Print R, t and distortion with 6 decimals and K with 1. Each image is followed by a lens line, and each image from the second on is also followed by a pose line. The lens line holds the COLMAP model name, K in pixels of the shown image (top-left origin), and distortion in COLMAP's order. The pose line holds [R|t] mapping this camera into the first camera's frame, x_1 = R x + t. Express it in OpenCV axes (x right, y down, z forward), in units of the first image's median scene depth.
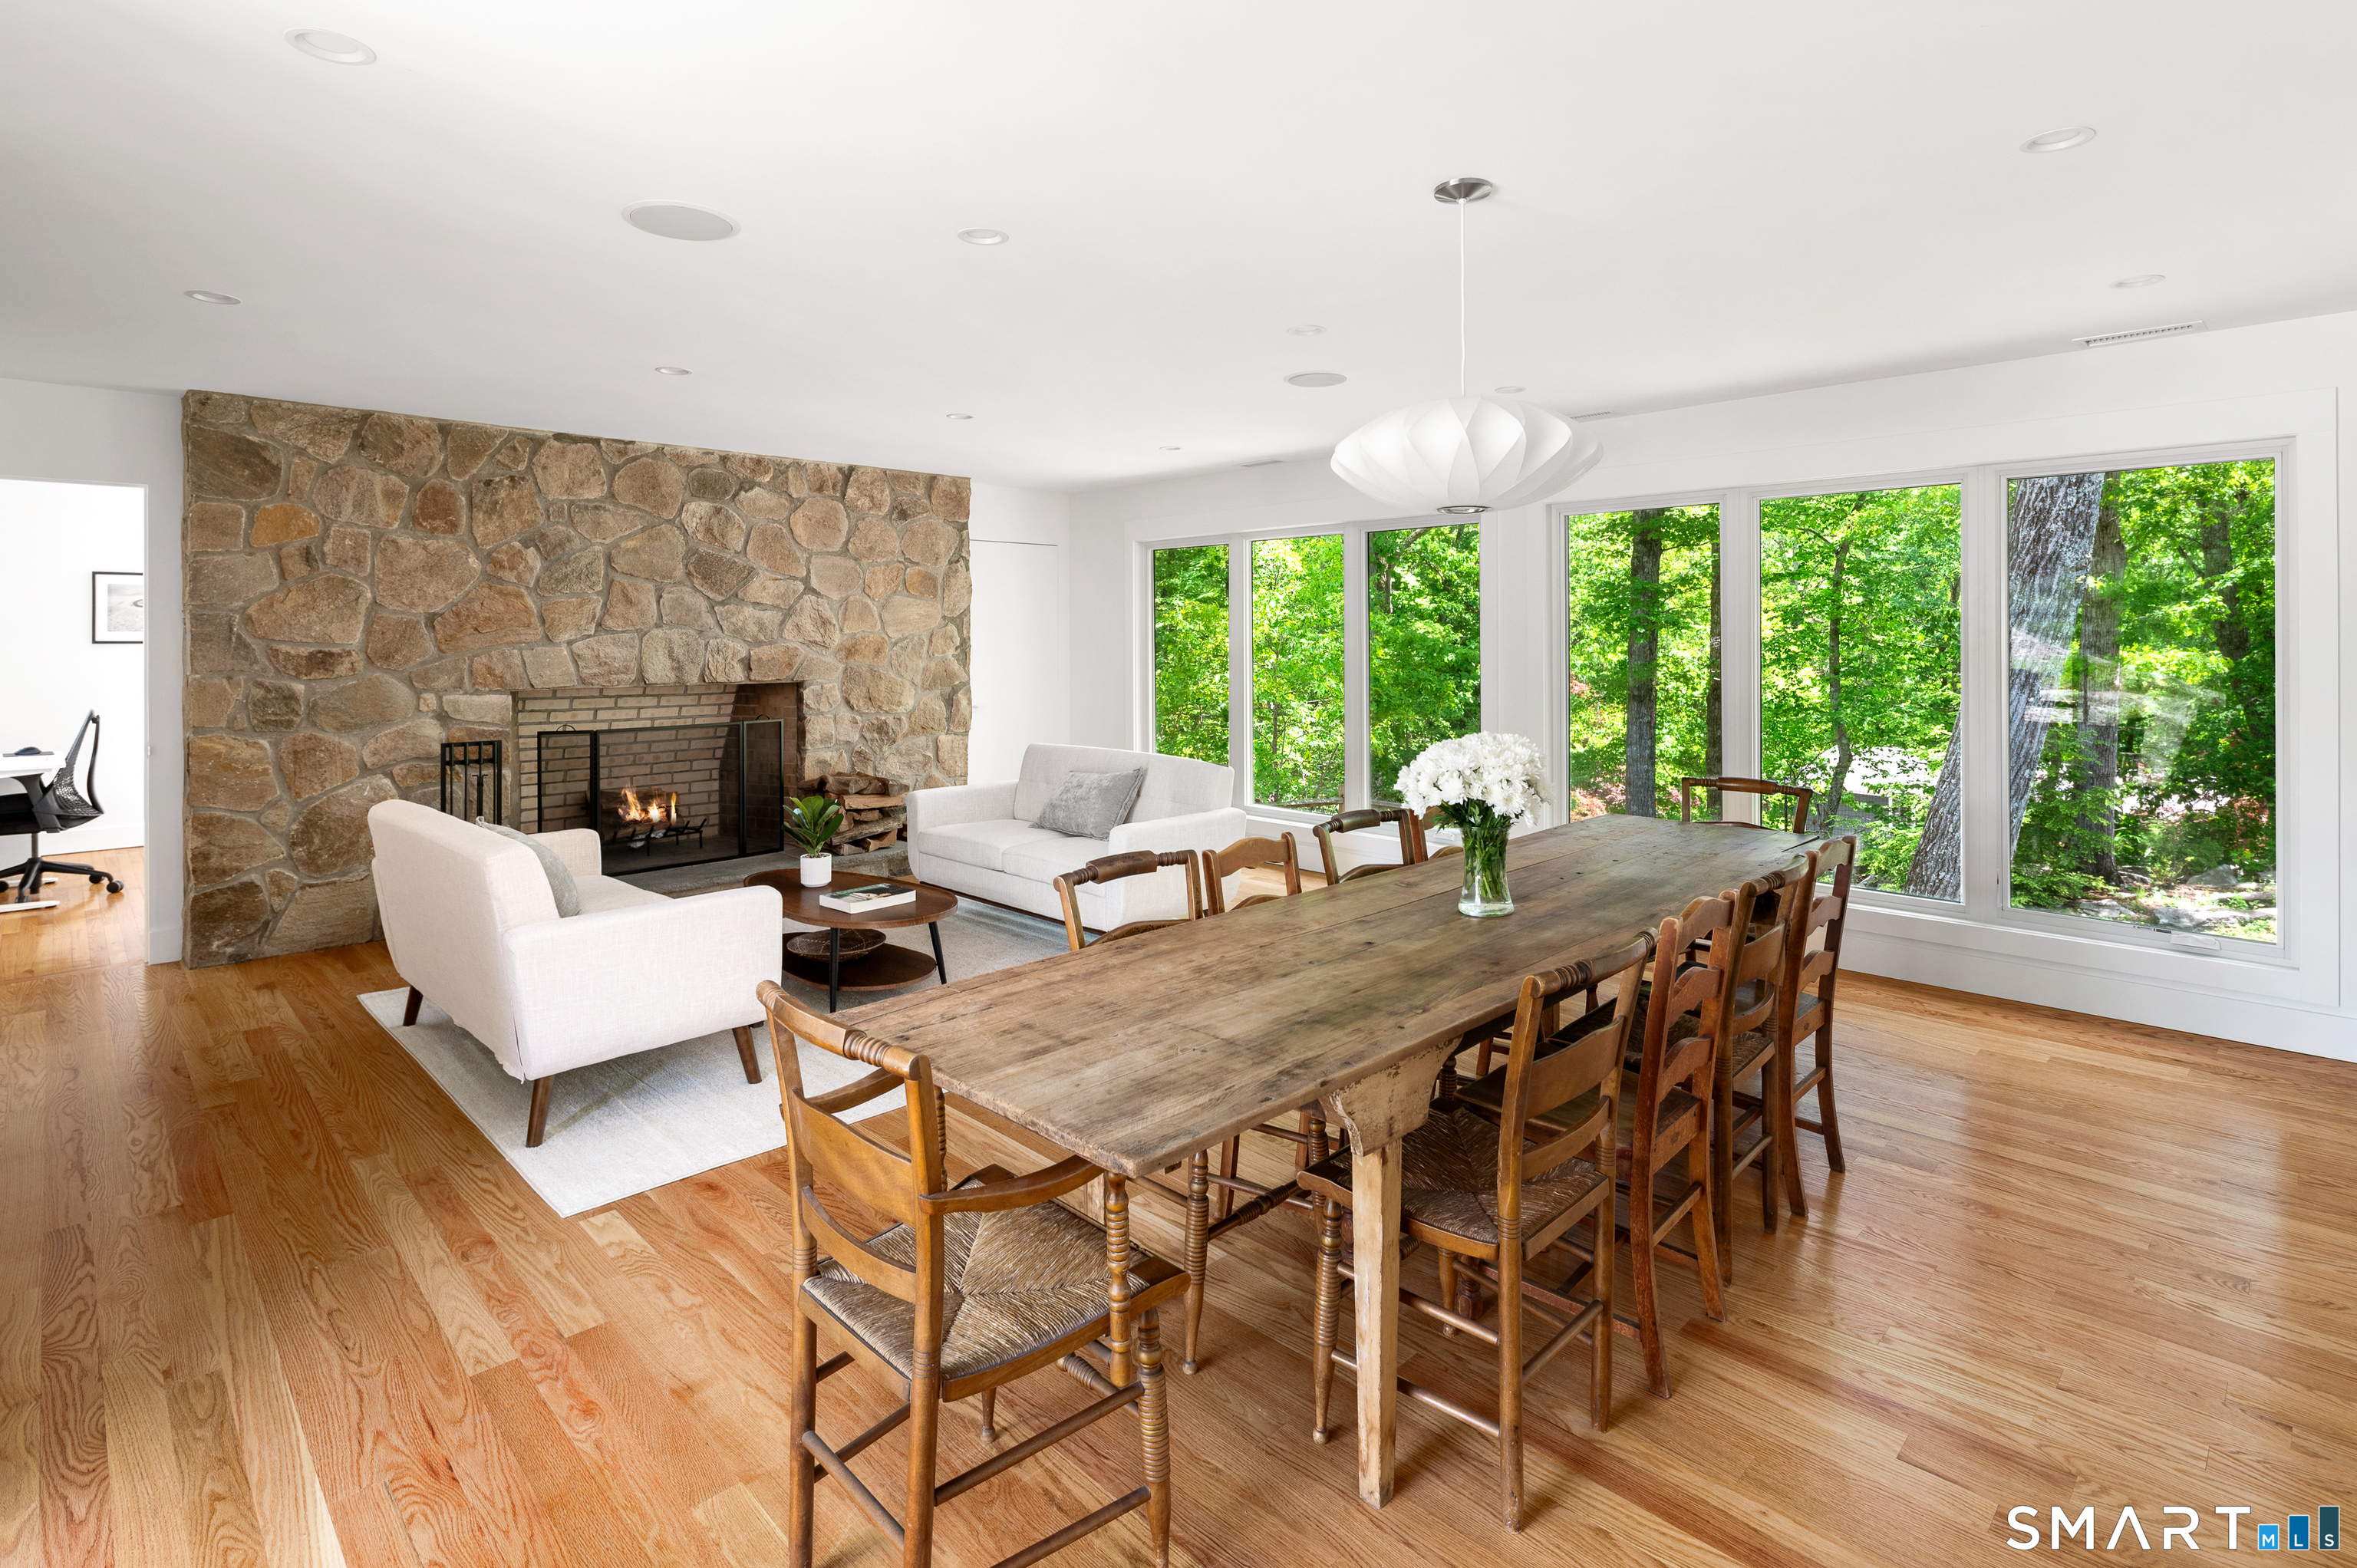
lens RADIAL K [[1151.1, 0, 1196.1], [0, 1151.1, 635.3], [0, 0, 1]] dist [0.003027, -0.003223]
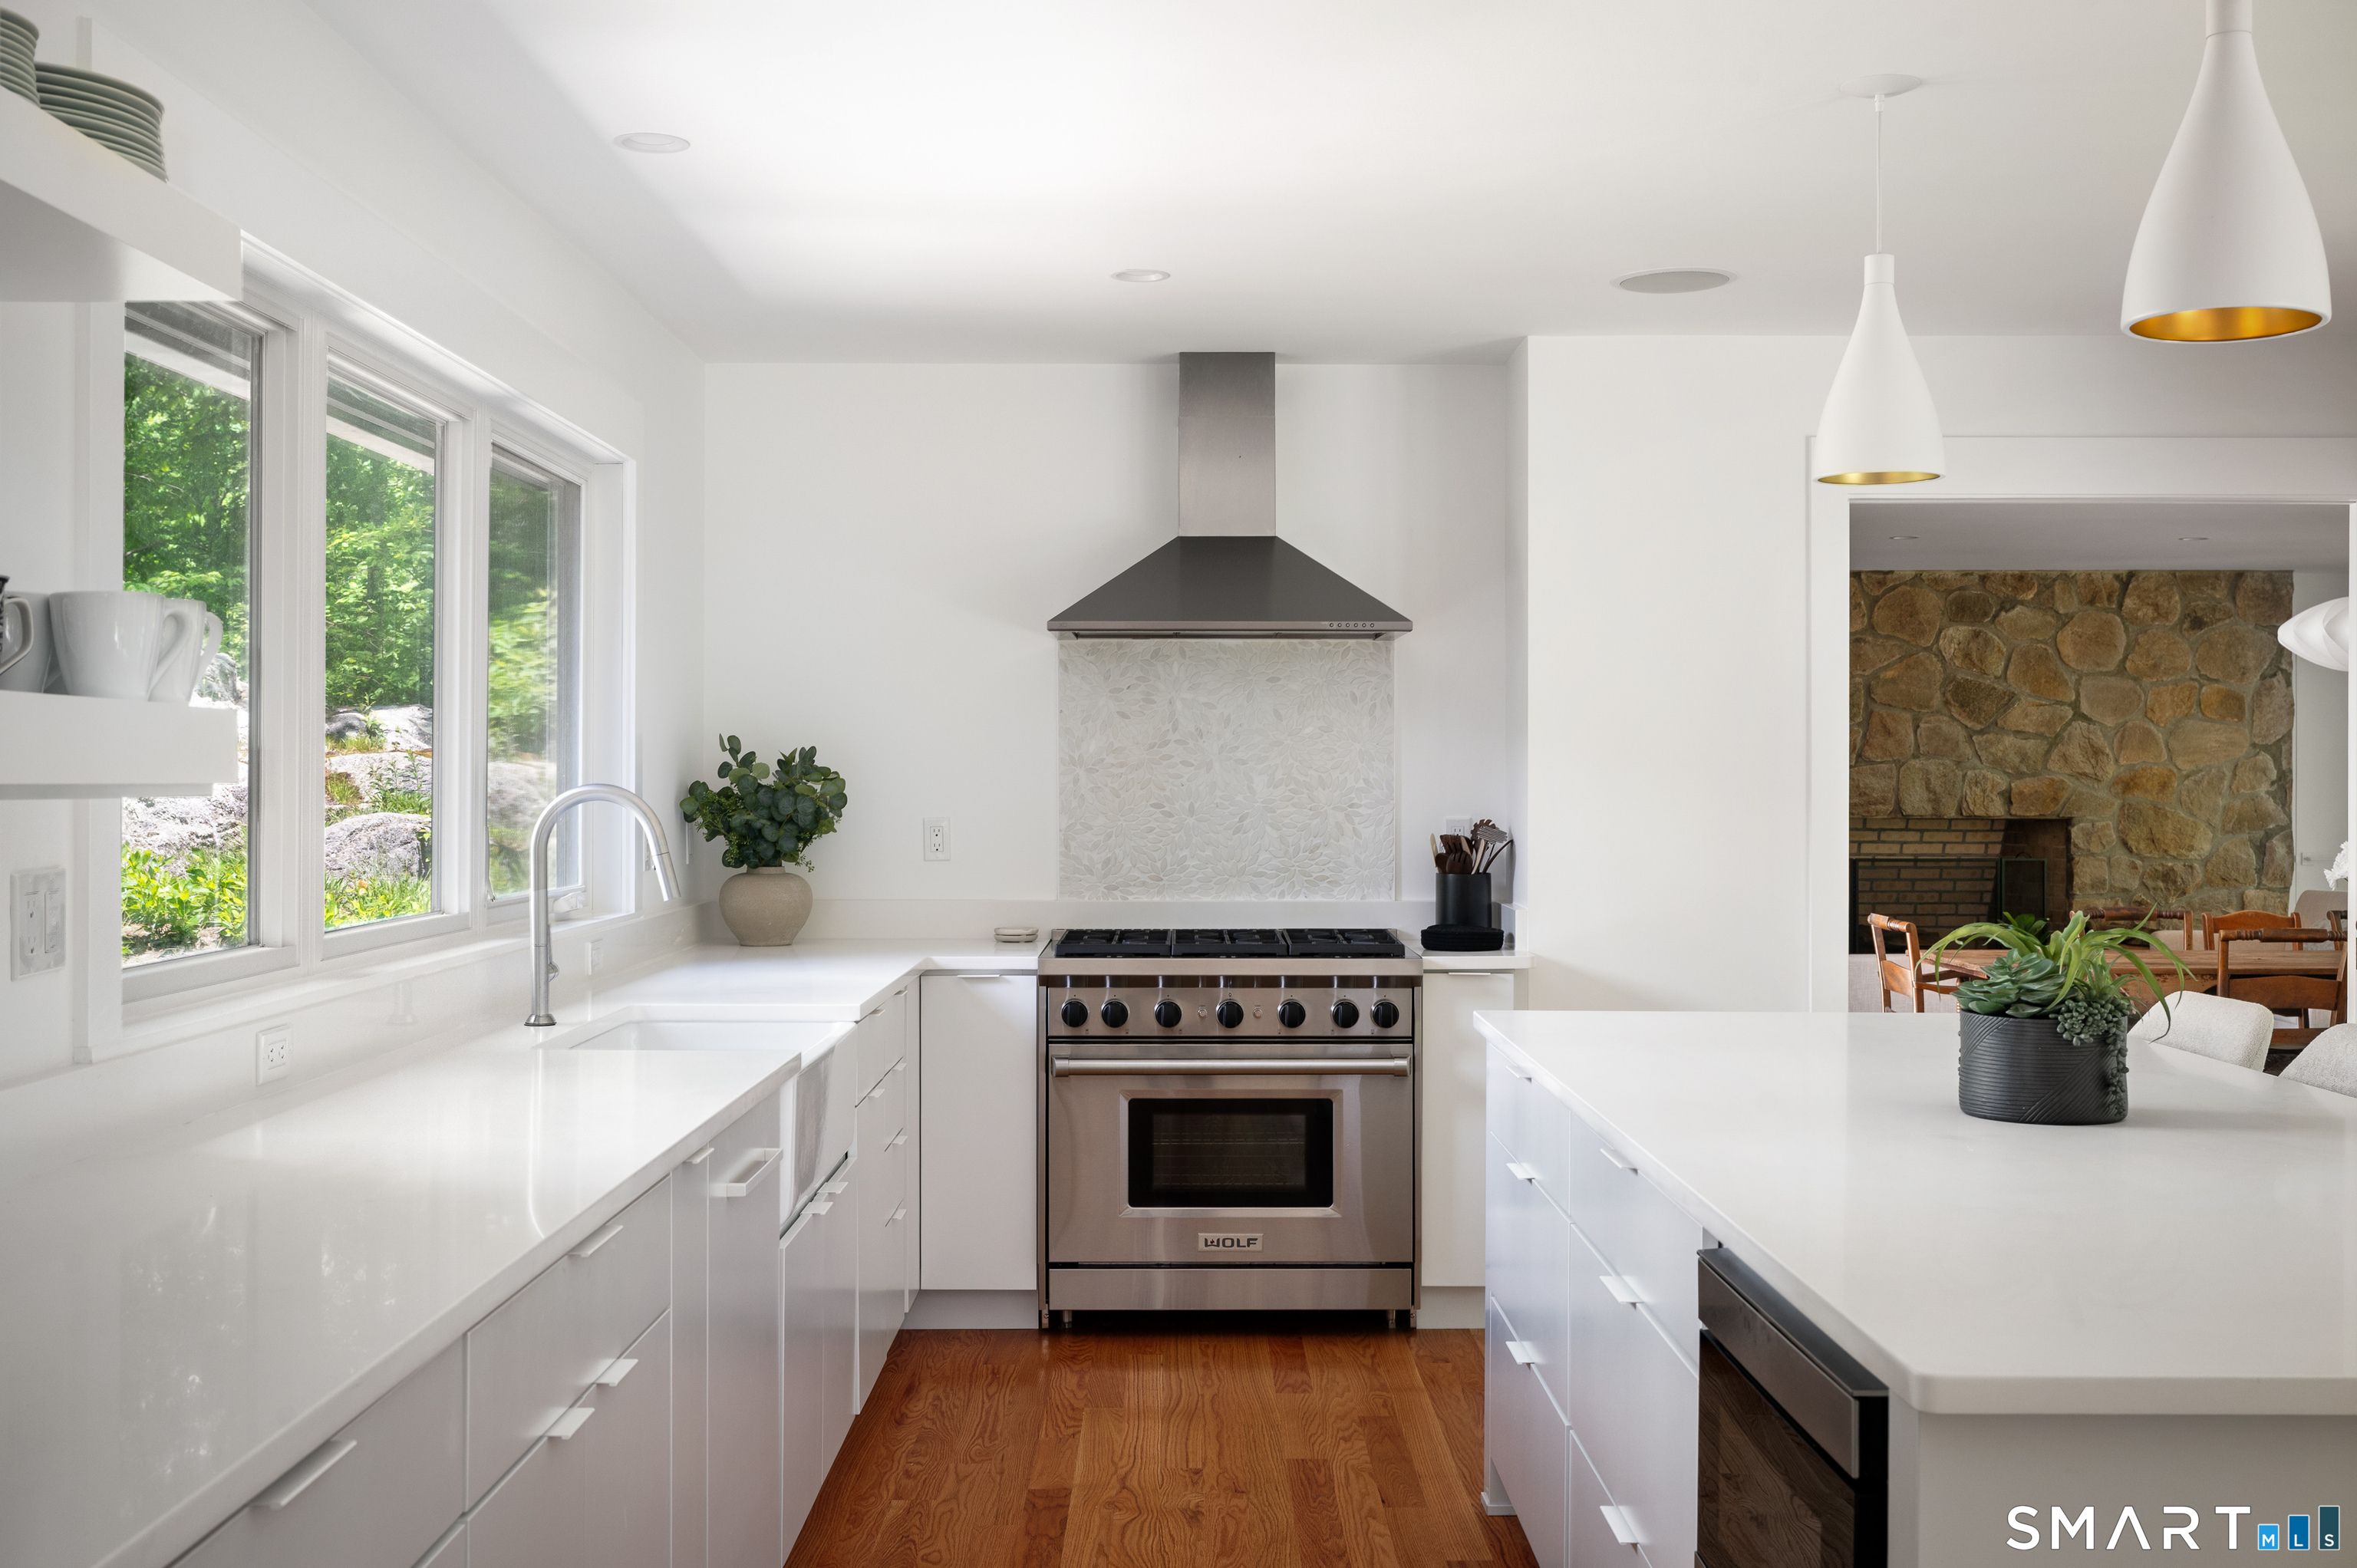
lens RADIAL K [[2438.0, 0, 1183.1], [0, 2438.0, 783.9], [0, 0, 1]] dist [-0.003662, 0.000000]
pose [[0.707423, 0.005946, -0.706766, 0.537571], [-0.003070, 0.999981, 0.005339, 0.005784], [0.706784, -0.001607, 0.707428, -0.873849]]
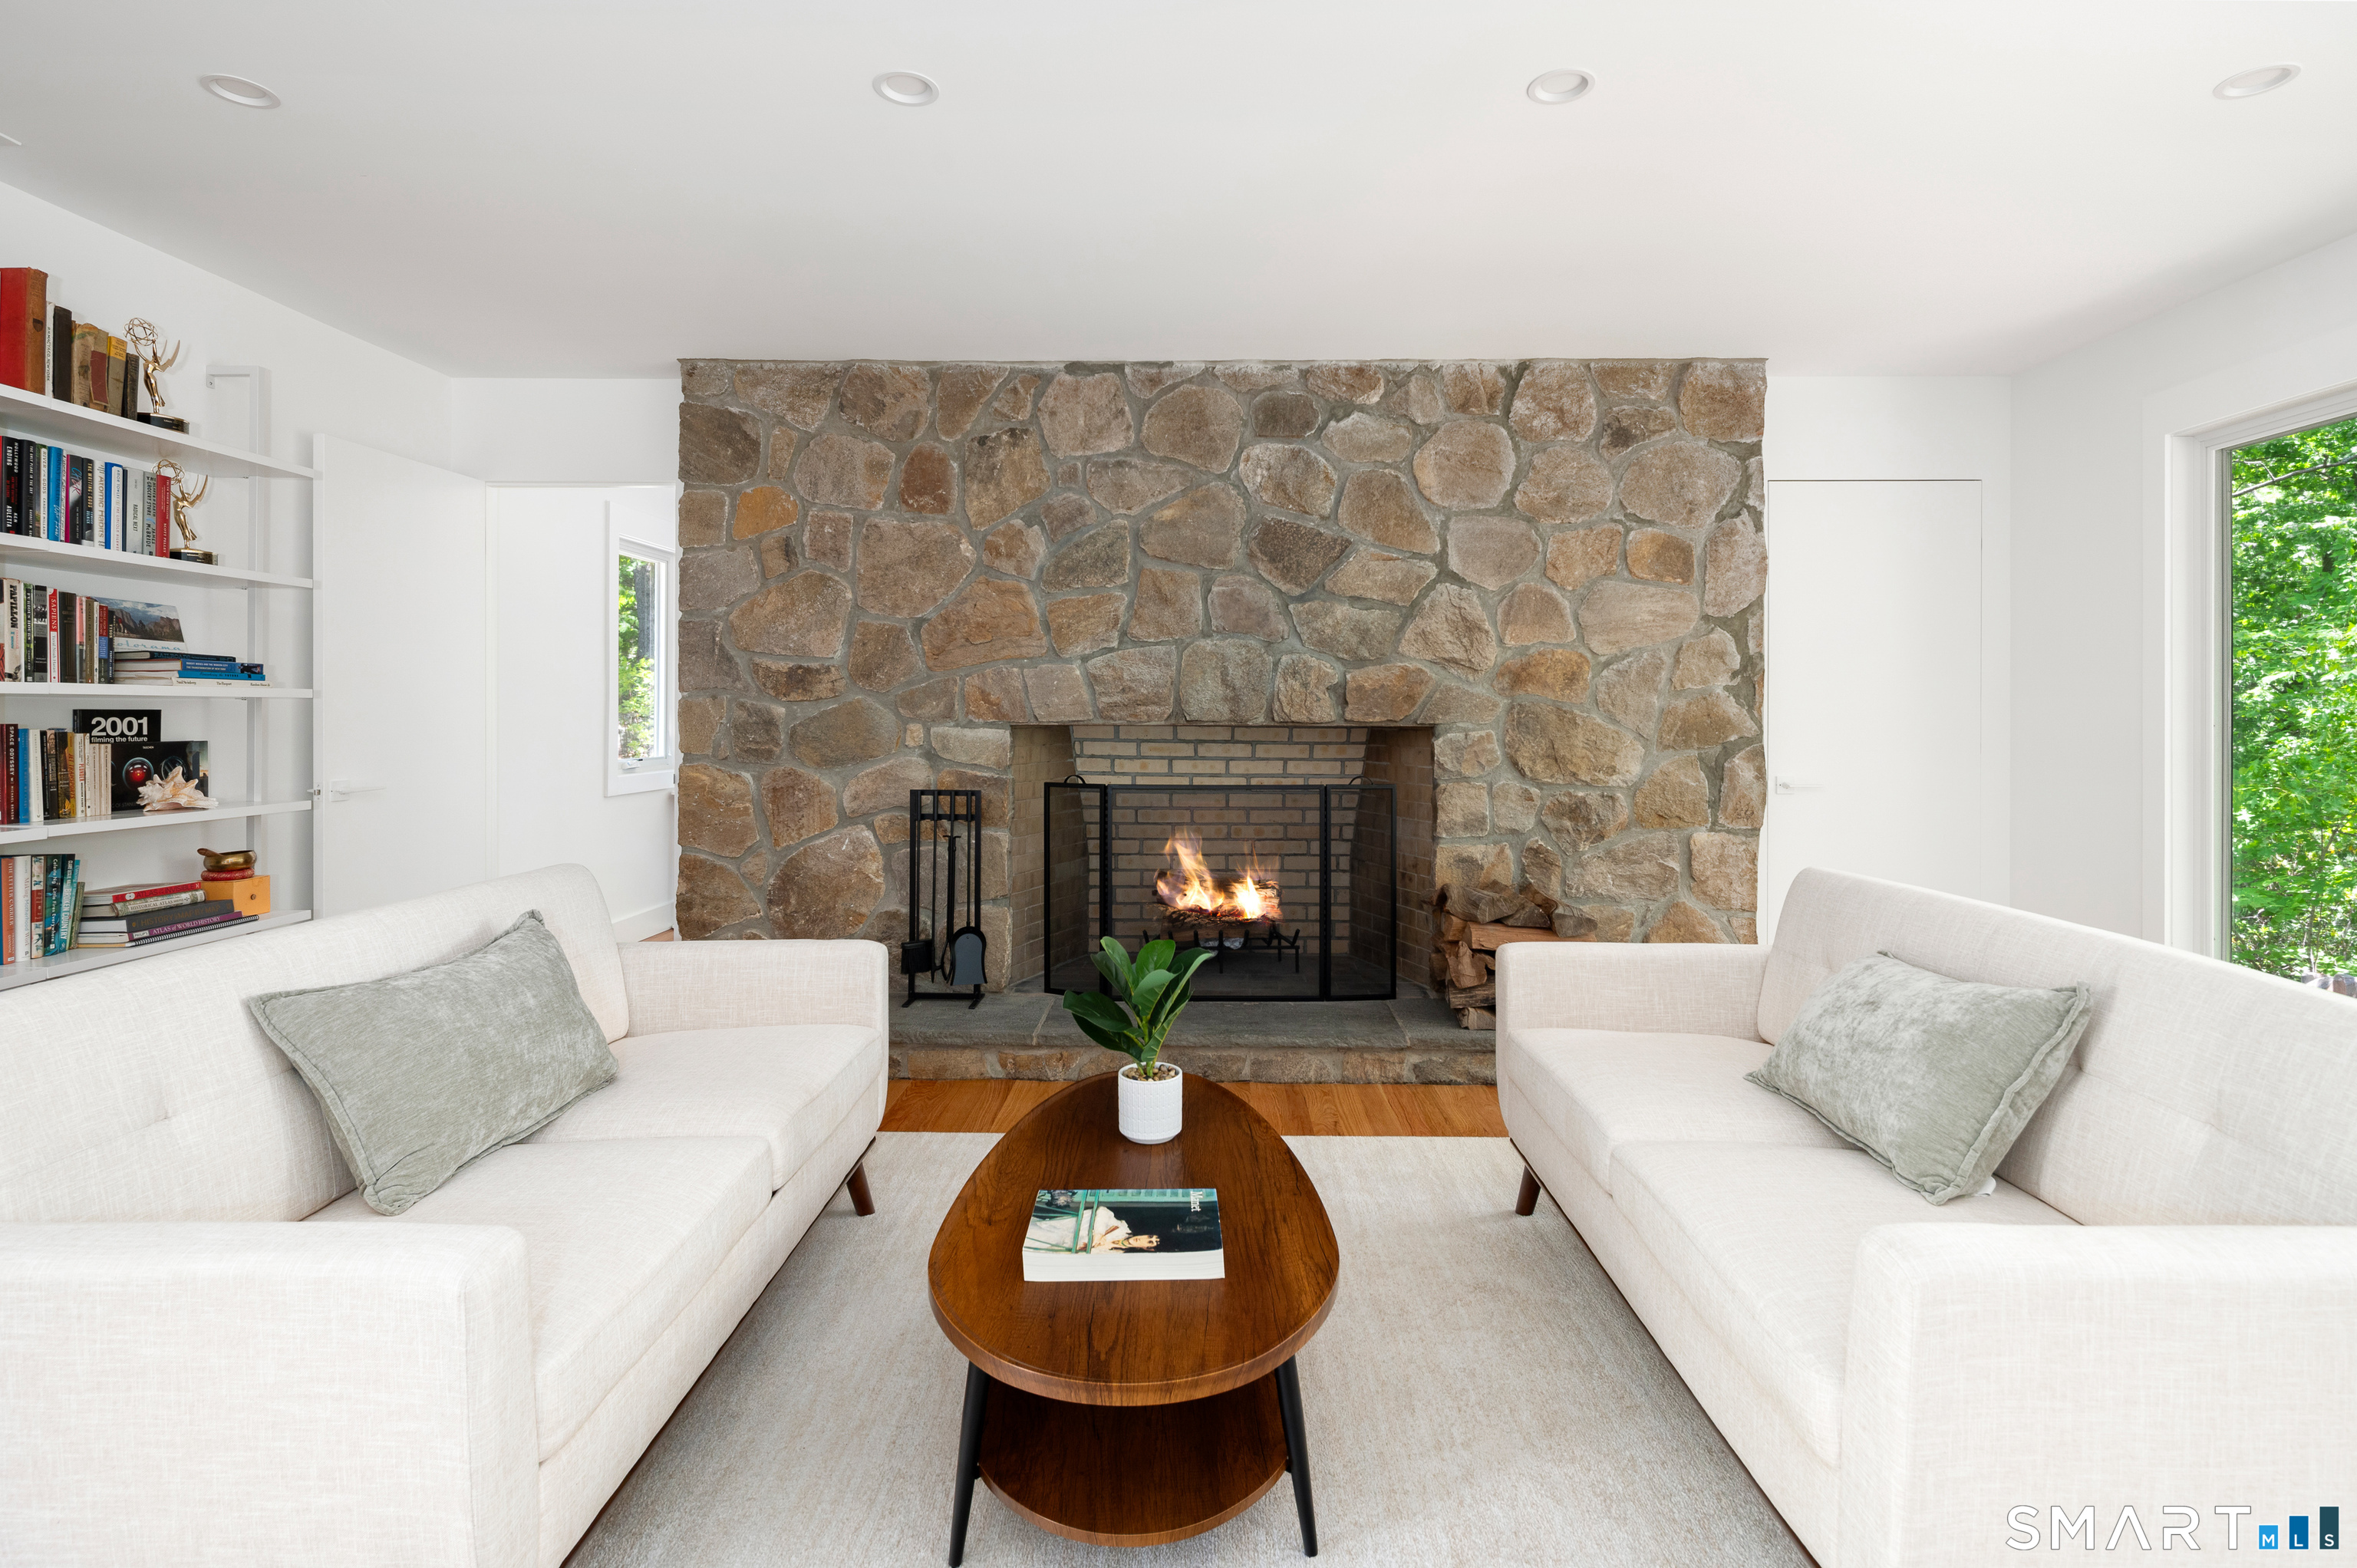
lens RADIAL K [[1151.1, 0, 1185.7], [0, 1151.1, 713.9], [0, 0, 1]] dist [0.003027, -0.003223]
pose [[0.691567, 0.005512, -0.722292, 0.007722], [-0.005389, 0.999982, 0.002471, 0.035017], [0.722293, 0.002183, 0.691584, 0.512044]]
